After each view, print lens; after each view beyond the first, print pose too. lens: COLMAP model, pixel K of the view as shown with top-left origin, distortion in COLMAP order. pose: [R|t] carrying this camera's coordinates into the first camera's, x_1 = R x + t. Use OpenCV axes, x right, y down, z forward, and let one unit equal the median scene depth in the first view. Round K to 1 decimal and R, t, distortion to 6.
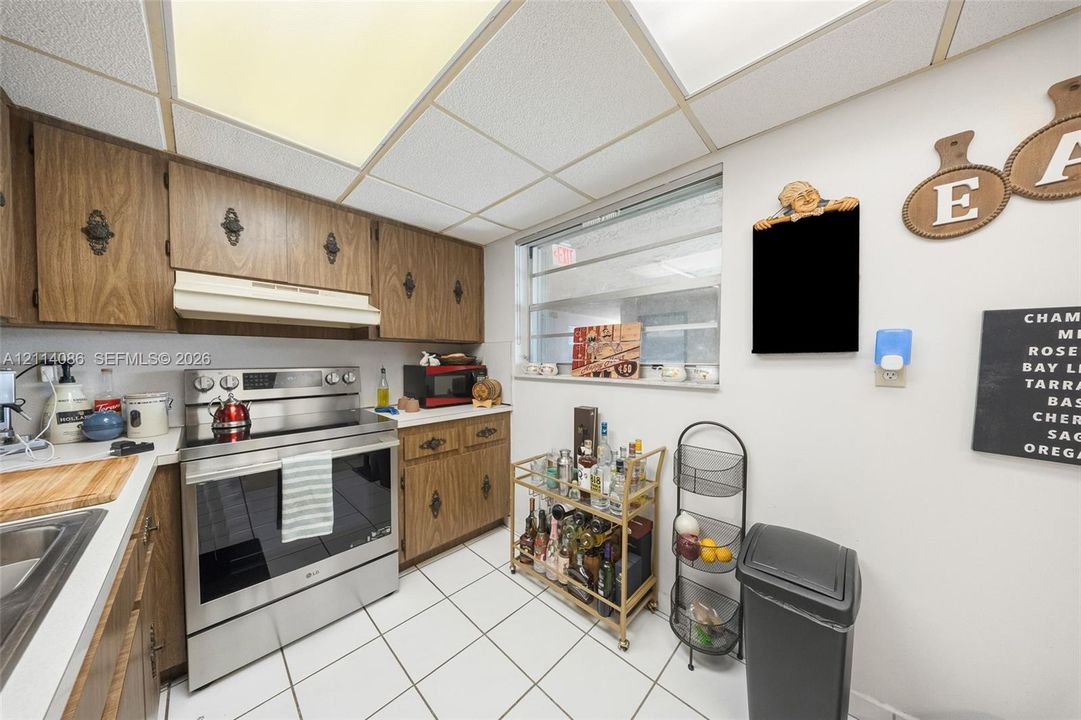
lens RADIAL K [[327.1, 0, 536.1], [0, 327.1, 366.2], [0, 0, 1]] dist [0.001157, -0.000547]
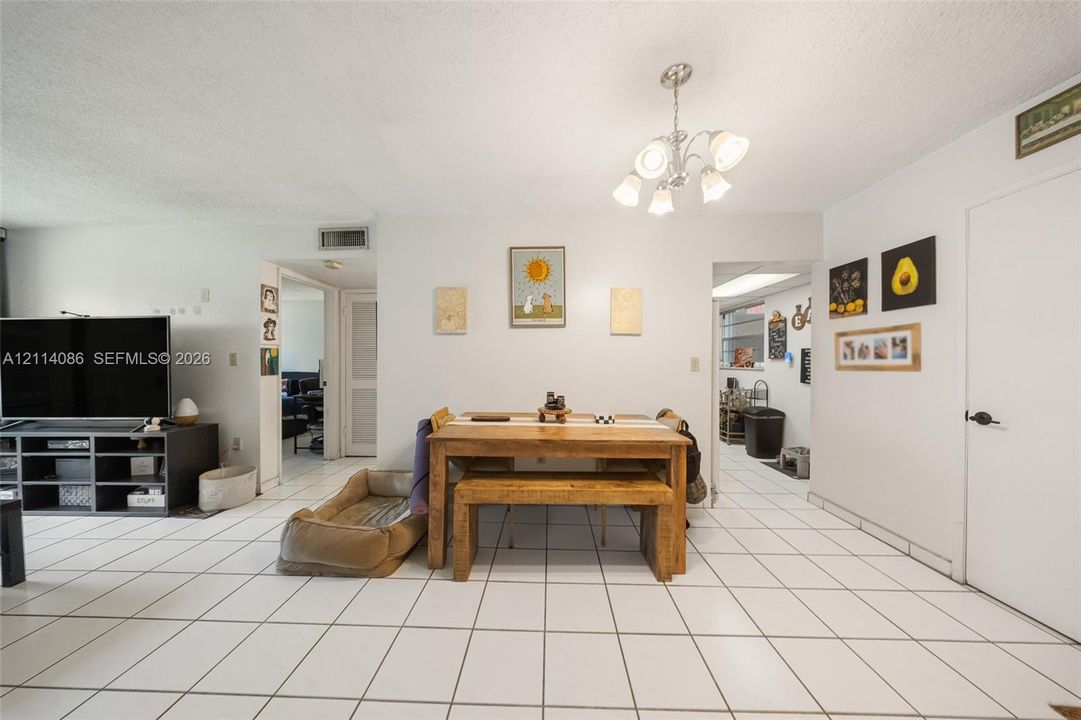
lens RADIAL K [[327.1, 0, 541.3], [0, 327.1, 362.9], [0, 0, 1]] dist [0.001157, -0.000547]
pose [[0.676481, 0.006689, -0.736429, 1.831920], [-0.023273, 0.999653, -0.012299, 0.119099], [0.736092, 0.025459, 0.676403, -3.531616]]
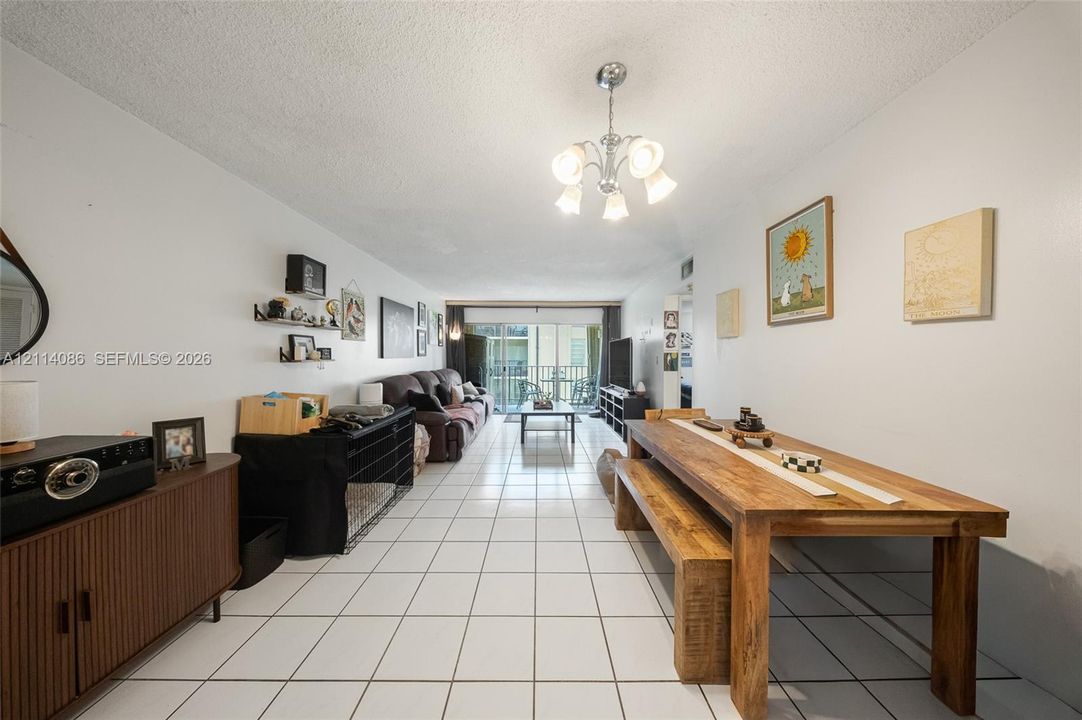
lens RADIAL K [[327.4, 0, 543.1], [0, 327.4, 359.3], [0, 0, 1]] dist [0.001157, -0.000547]
pose [[-0.715215, 0.010281, -0.698829, 2.282939], [-0.018853, 0.999244, 0.033996, -0.015491], [0.698650, 0.037489, -0.714481, -1.503695]]
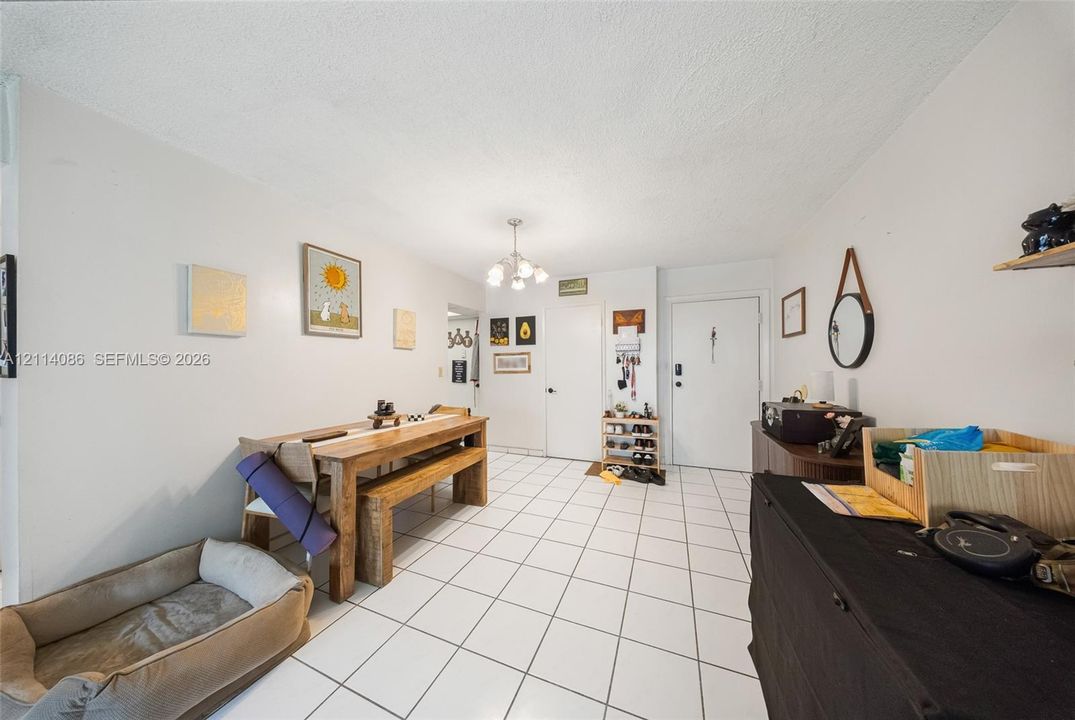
lens RADIAL K [[325.3, 0, 533.2], [0, 325.3, 364.7], [0, 0, 1]] dist [0.001157, -0.000547]
pose [[0.930756, -0.000417, 0.365642, 0.426623], [0.012667, 0.999436, -0.031105, 0.115325], [-0.365422, 0.033582, 0.930236, -4.619002]]
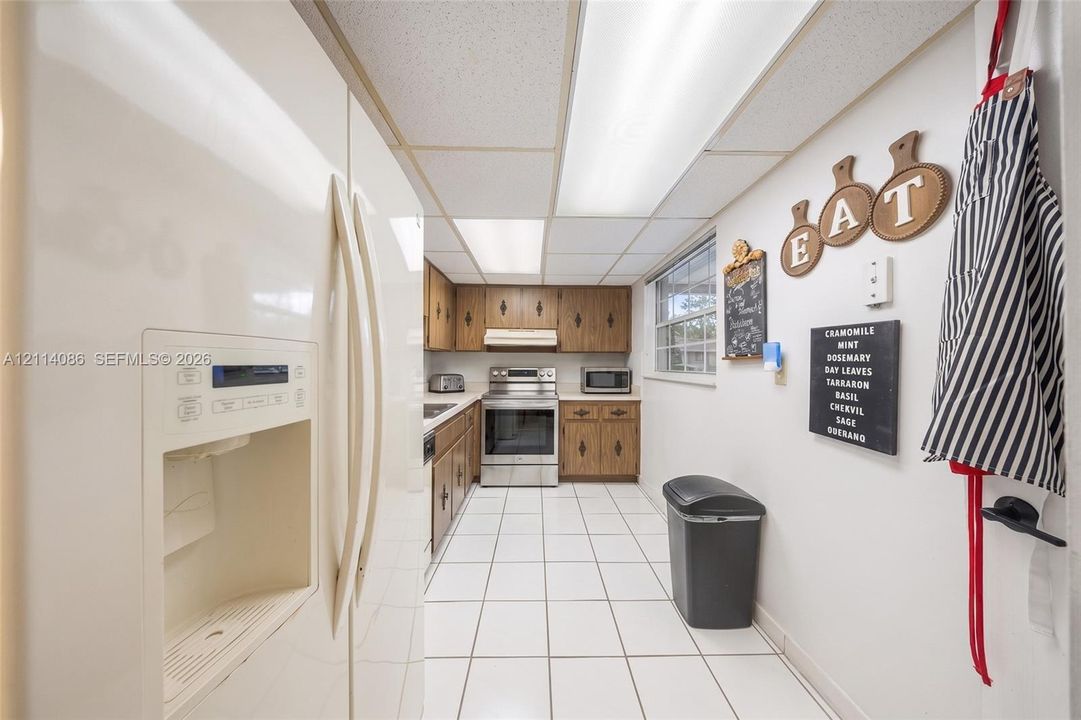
lens RADIAL K [[327.1, 0, 543.8], [0, 327.1, 362.9], [0, 0, 1]] dist [0.001157, -0.000547]
pose [[0.710669, 0.000238, -0.703526, 1.282496], [-0.020325, 0.999589, -0.020193, 0.020437], [0.703233, 0.028650, 0.710382, -0.627312]]
